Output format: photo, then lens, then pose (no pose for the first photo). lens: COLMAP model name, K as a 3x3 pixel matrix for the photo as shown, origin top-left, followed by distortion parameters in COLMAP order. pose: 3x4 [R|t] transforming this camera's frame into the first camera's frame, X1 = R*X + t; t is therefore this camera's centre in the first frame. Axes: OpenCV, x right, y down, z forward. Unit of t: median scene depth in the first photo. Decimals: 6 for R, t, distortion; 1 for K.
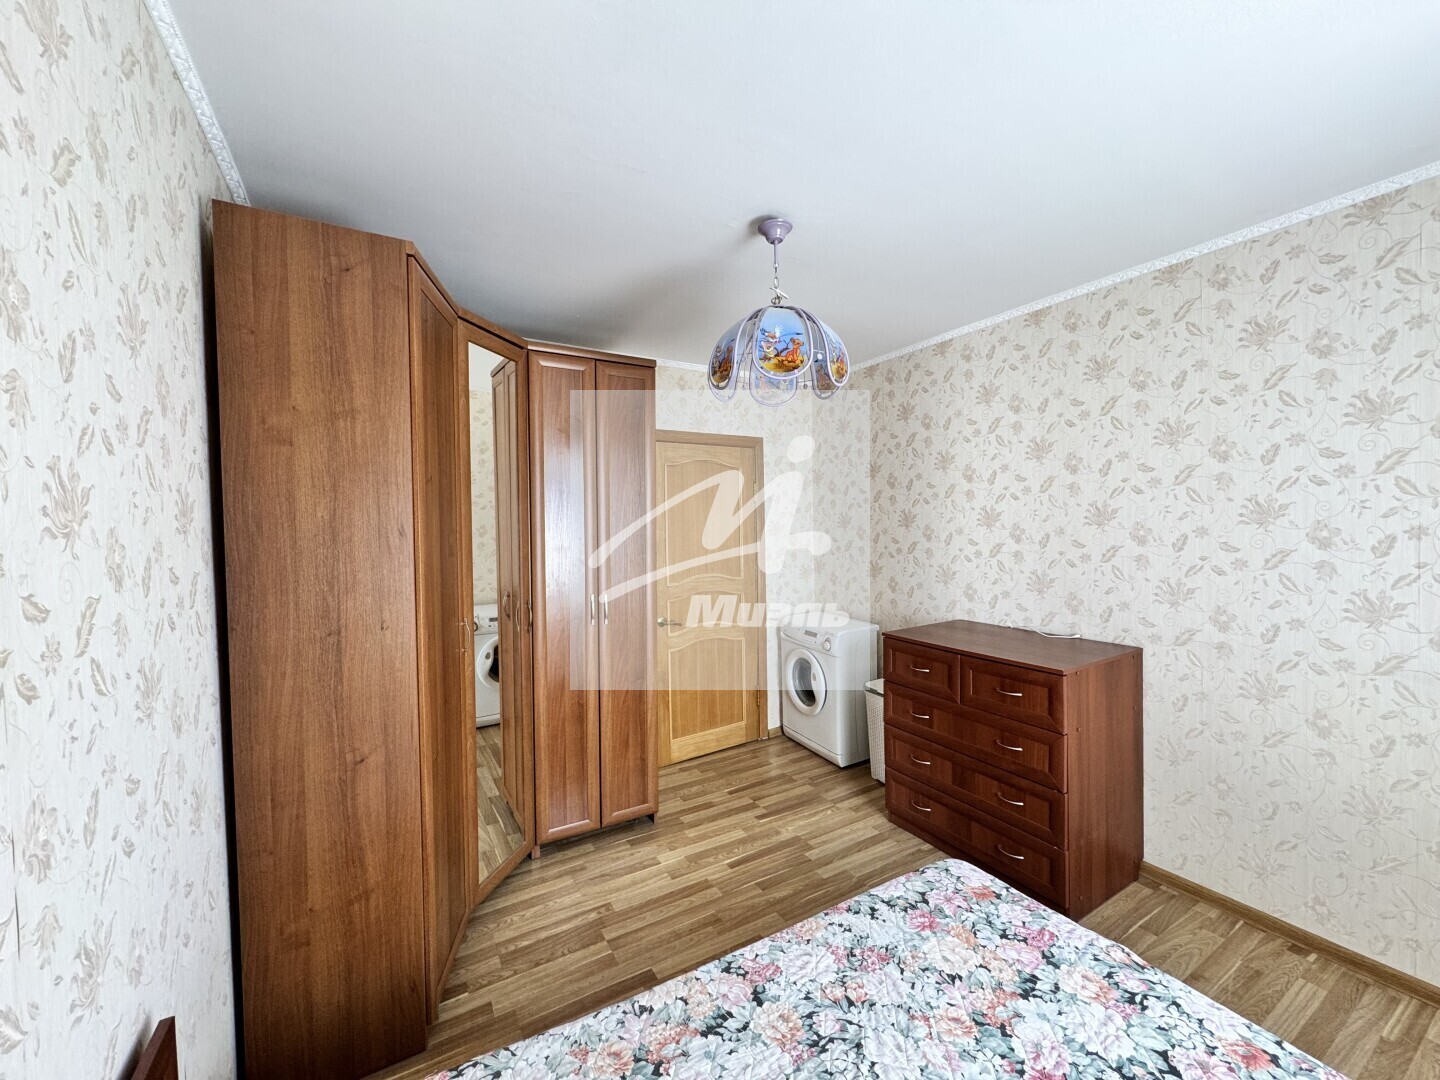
lens RADIAL K [[573.2, 0, 718.1], [0, 573.2, 534.7], [0, 0, 1]] dist [-0.005792, 0.000330]
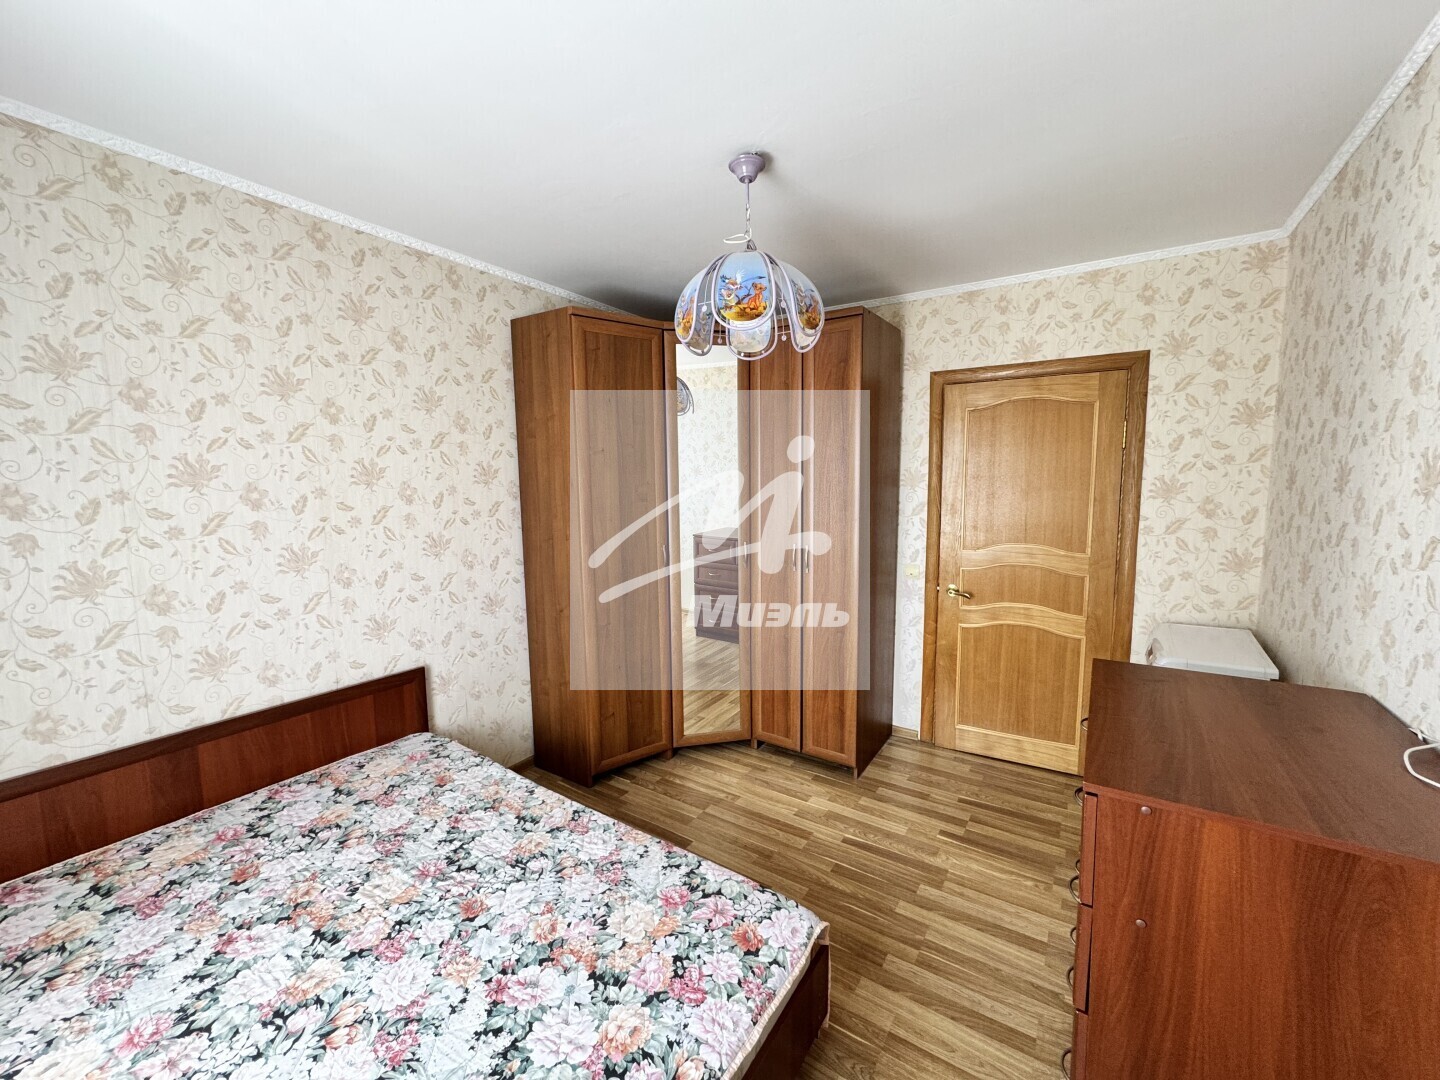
lens RADIAL K [[573.2, 0, 716.4], [0, 573.2, 535.9], [0, 0, 1]] dist [-0.005792, 0.000330]
pose [[0.440391, 0.101877, -0.892007, 1.018689], [-0.020347, 0.994418, 0.103528, -0.030273], [0.897576, -0.027443, 0.440006, 0.558837]]
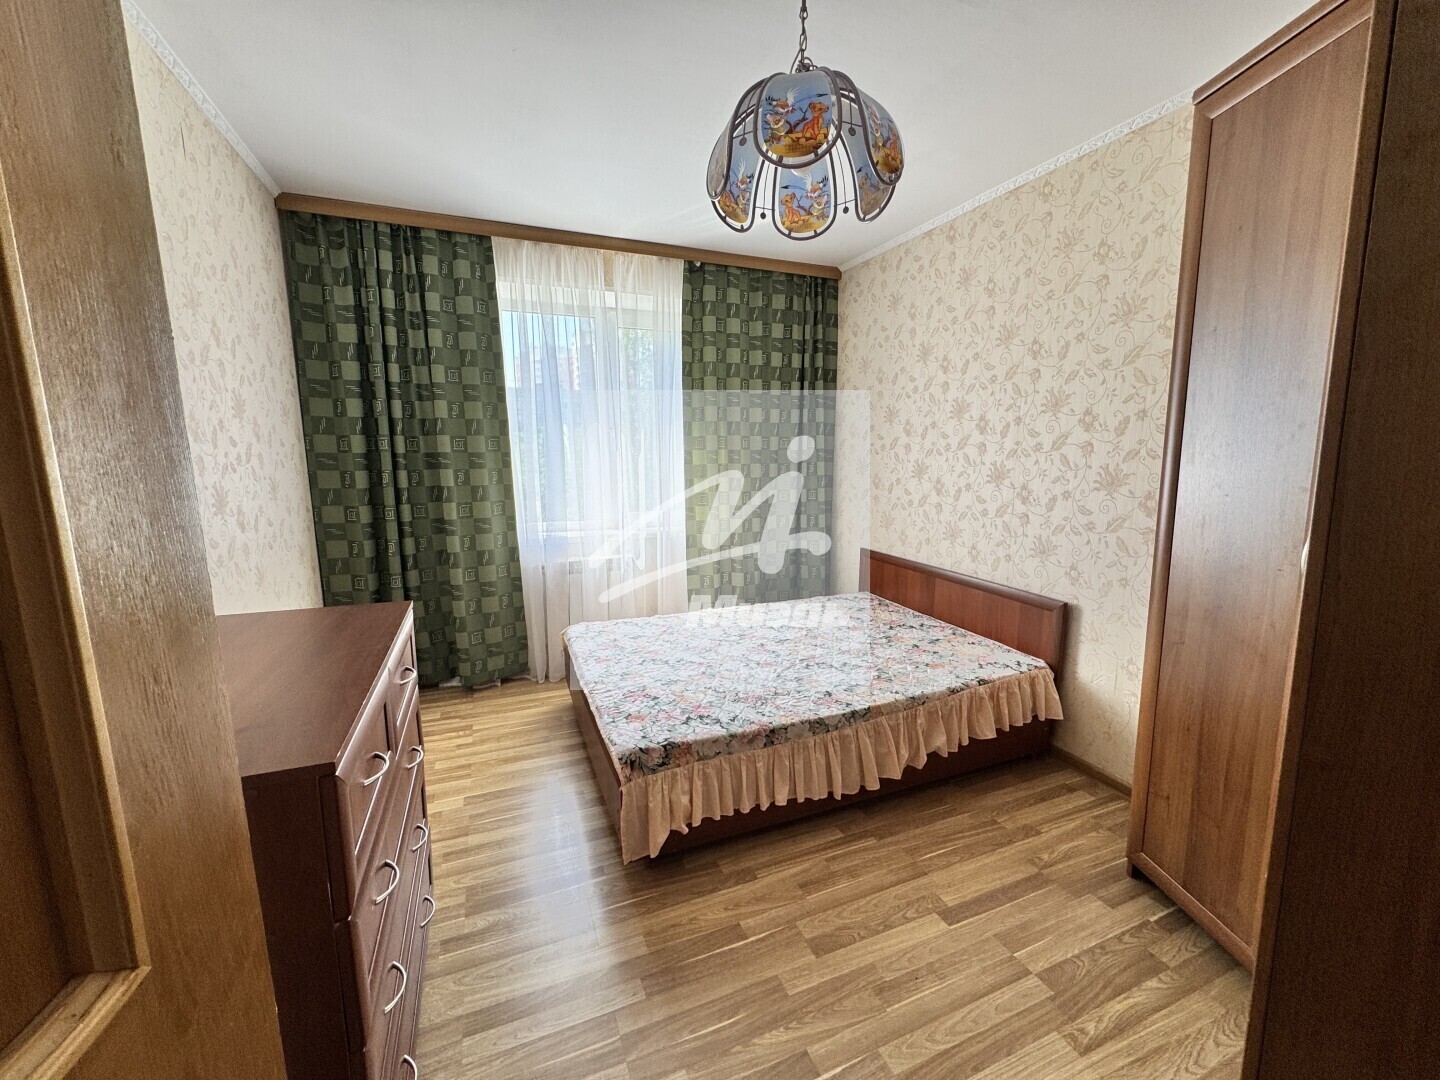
lens RADIAL K [[573.2, 0, 723.8], [0, 573.2, 533.8], [0, 0, 1]] dist [-0.005792, 0.000330]
pose [[-0.990339, 0.003465, 0.138624, 0.102383], [0.027313, 0.984978, 0.170507, 0.034359], [-0.135951, 0.172646, -0.975557, 1.910143]]
